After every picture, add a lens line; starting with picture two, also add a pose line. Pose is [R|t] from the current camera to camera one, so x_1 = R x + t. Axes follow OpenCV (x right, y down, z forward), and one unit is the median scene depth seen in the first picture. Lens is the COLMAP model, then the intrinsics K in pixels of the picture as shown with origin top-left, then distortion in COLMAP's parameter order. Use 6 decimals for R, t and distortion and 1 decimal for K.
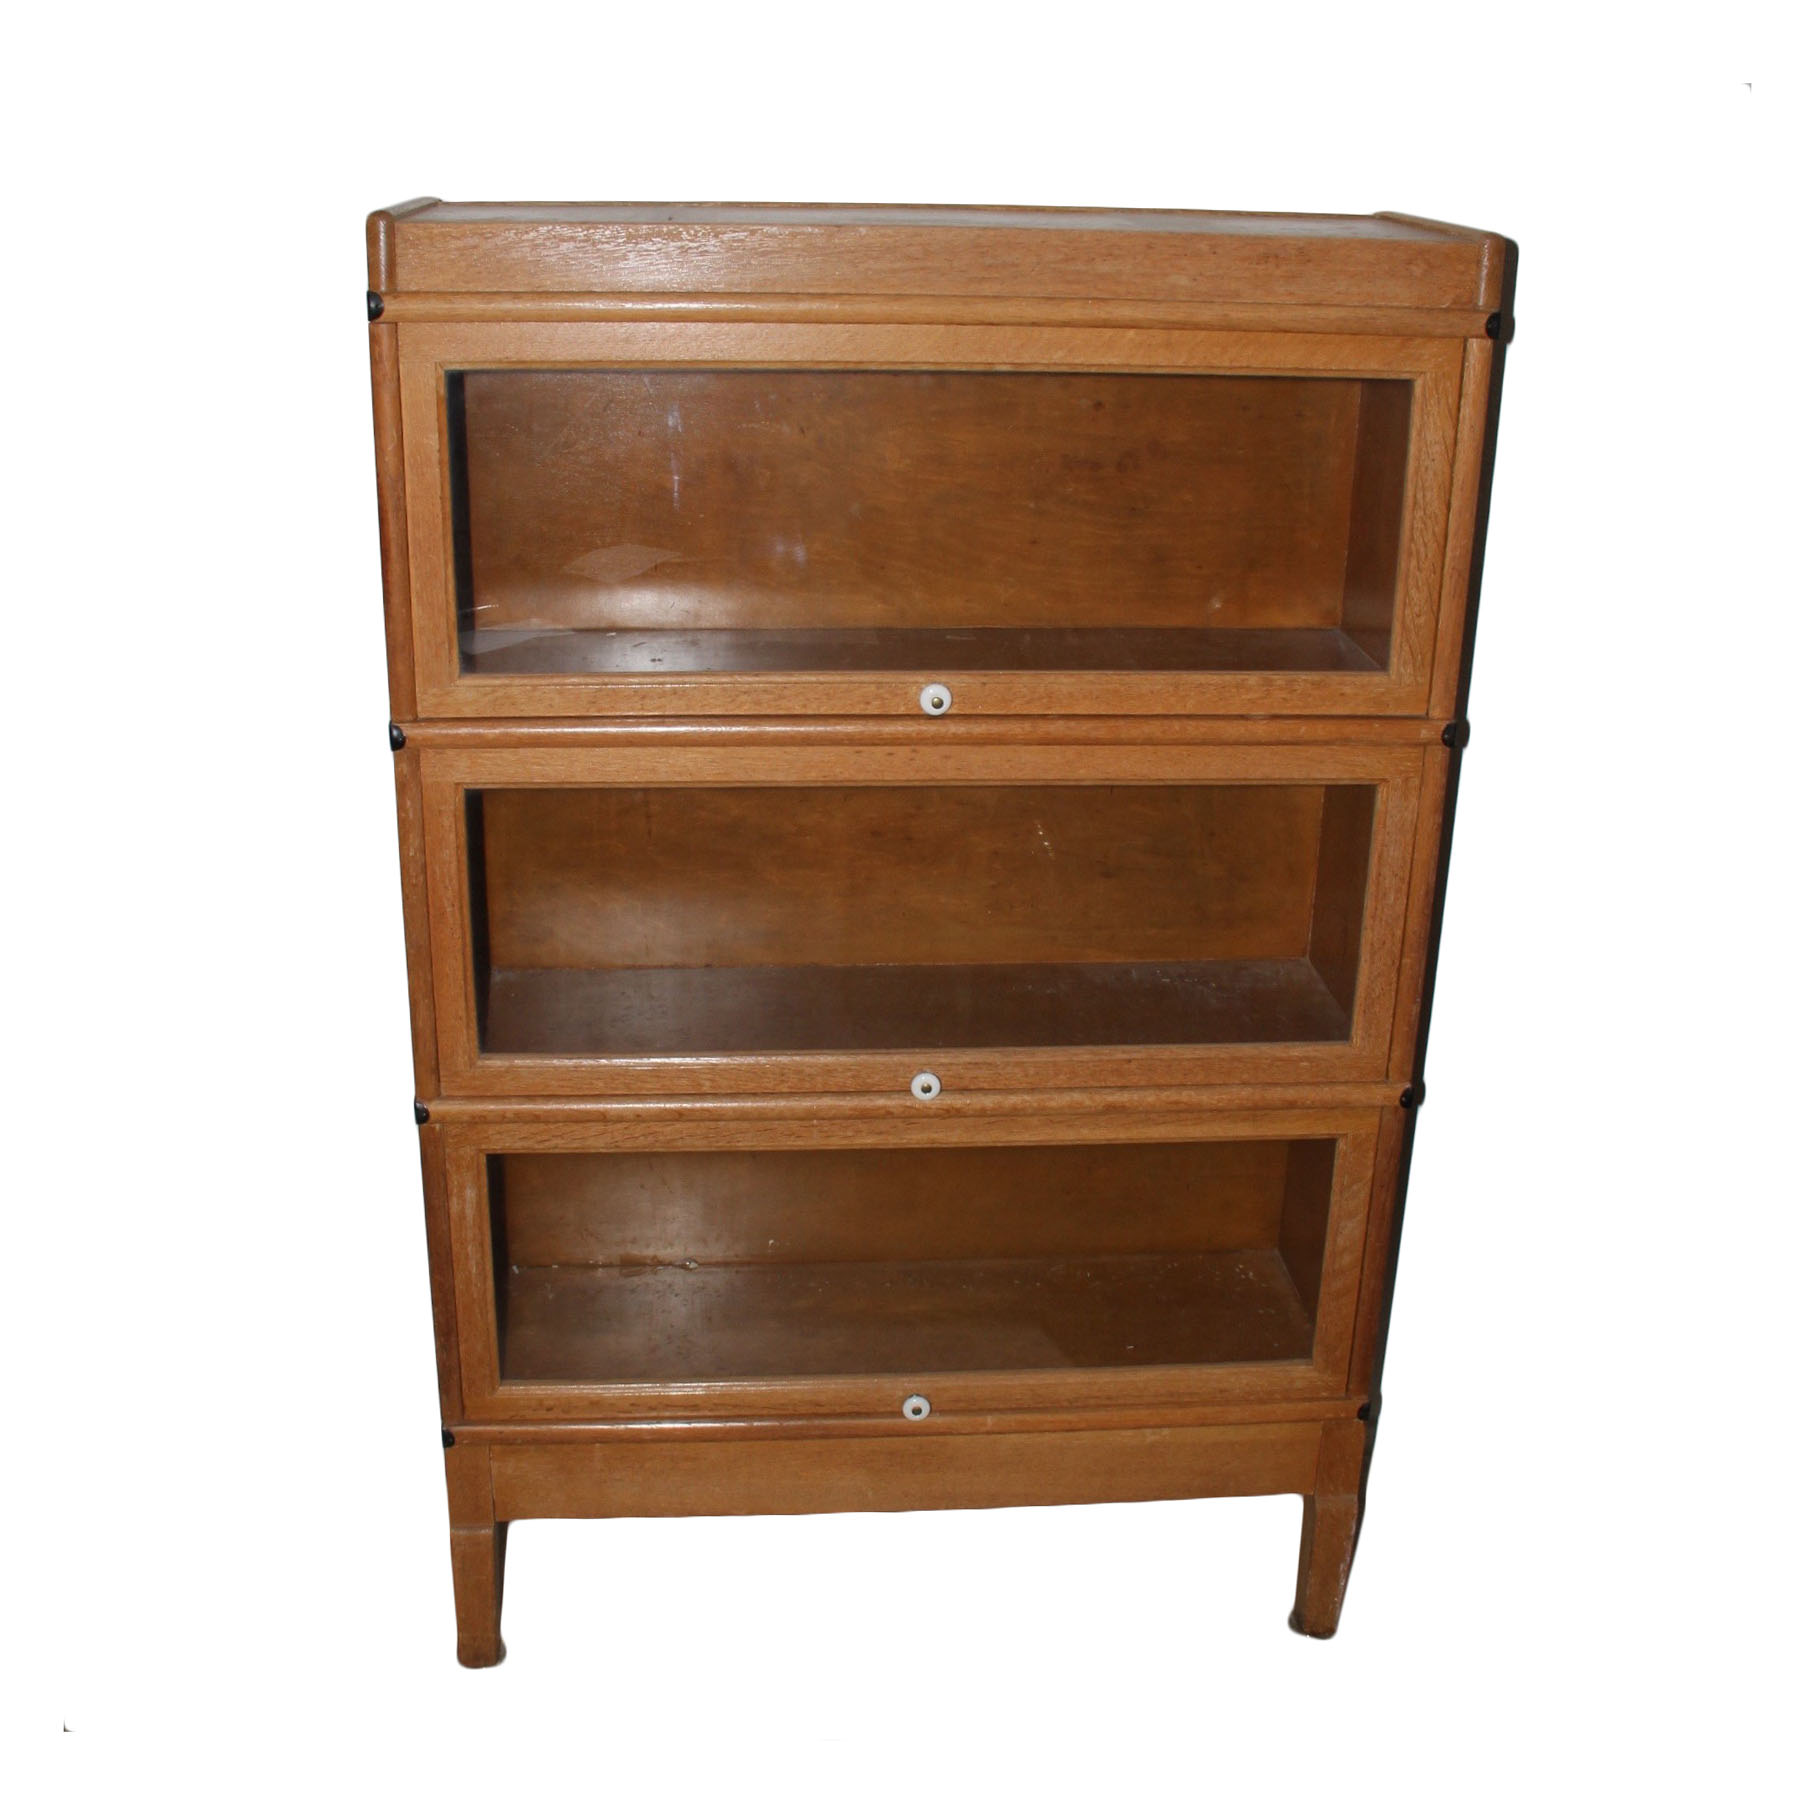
lens RADIAL K [[2040.7, 0, 894.2], [0, 2040.7, 901.8], [0, 0, 1]] dist [-0.165106, 0.000000]
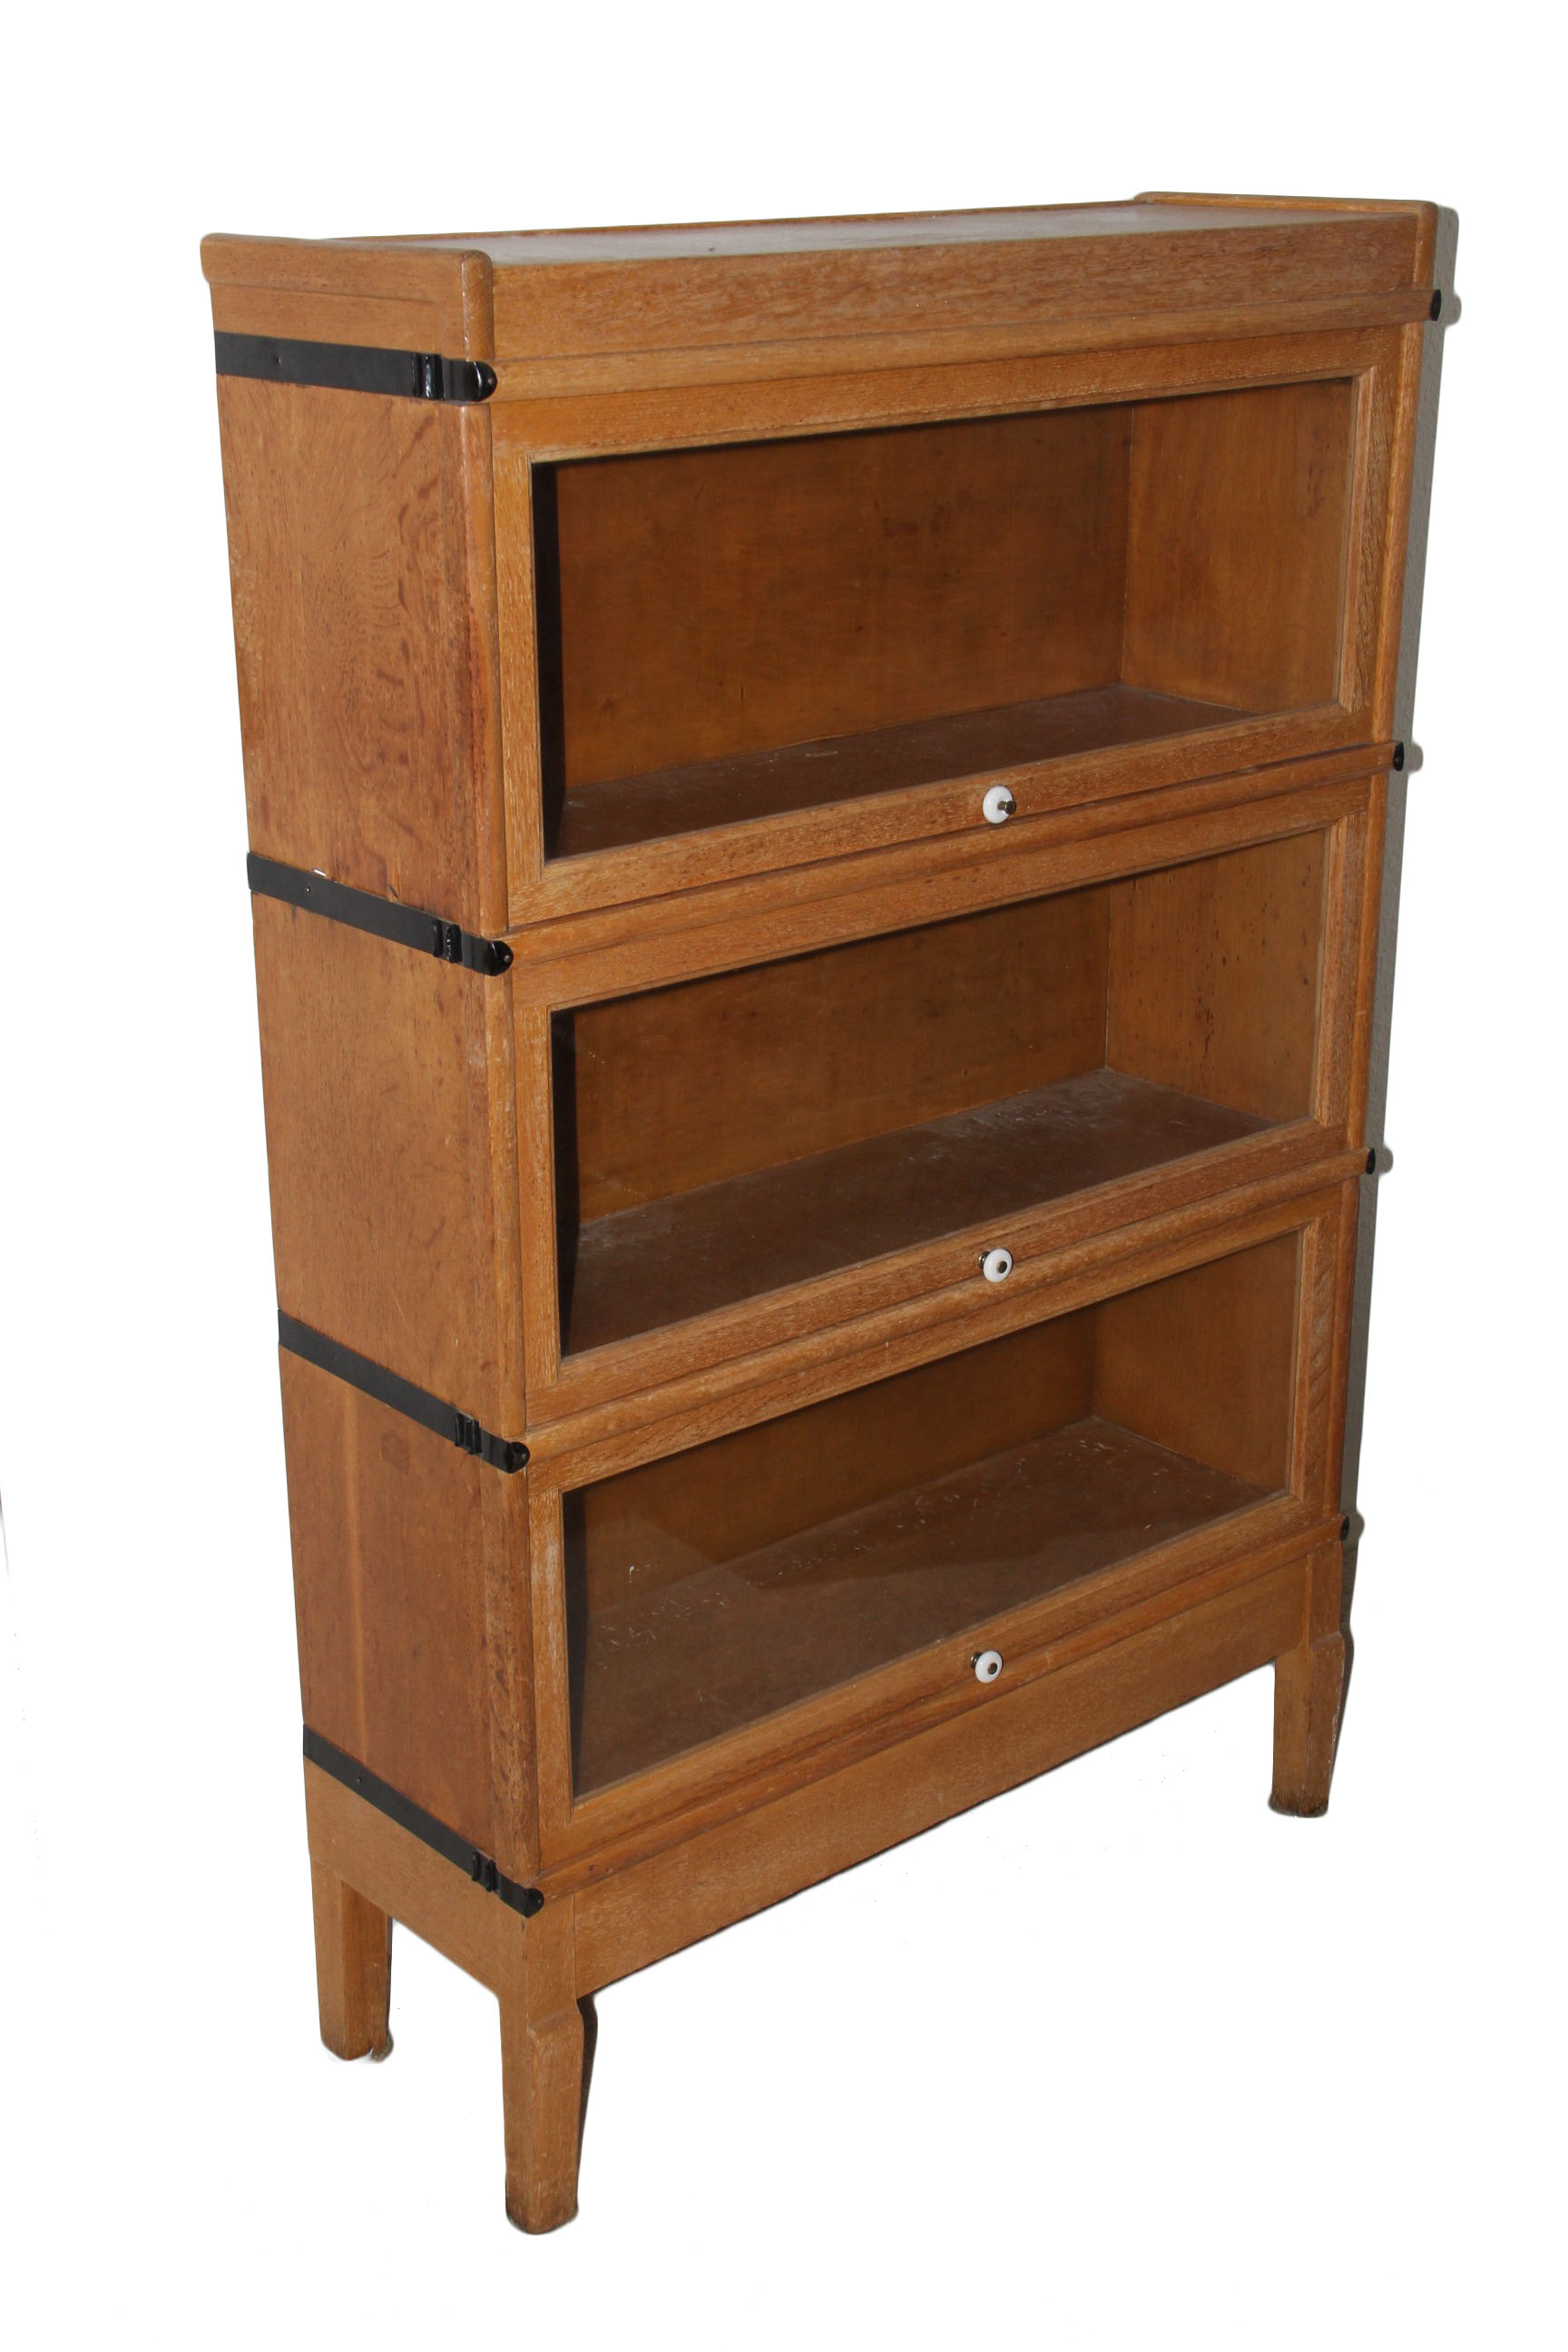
lens RADIAL K [[2880.7, 0, 773.8], [0, 2880.7, 1195.8], [0, 0, 1]] dist [0.034600, 0.000000]
pose [[0.819982, -0.229938, 0.524173, -0.725909], [0.233674, 0.970452, 0.060162, -0.033600], [-0.522518, 0.073153, 0.849484, 0.023726]]
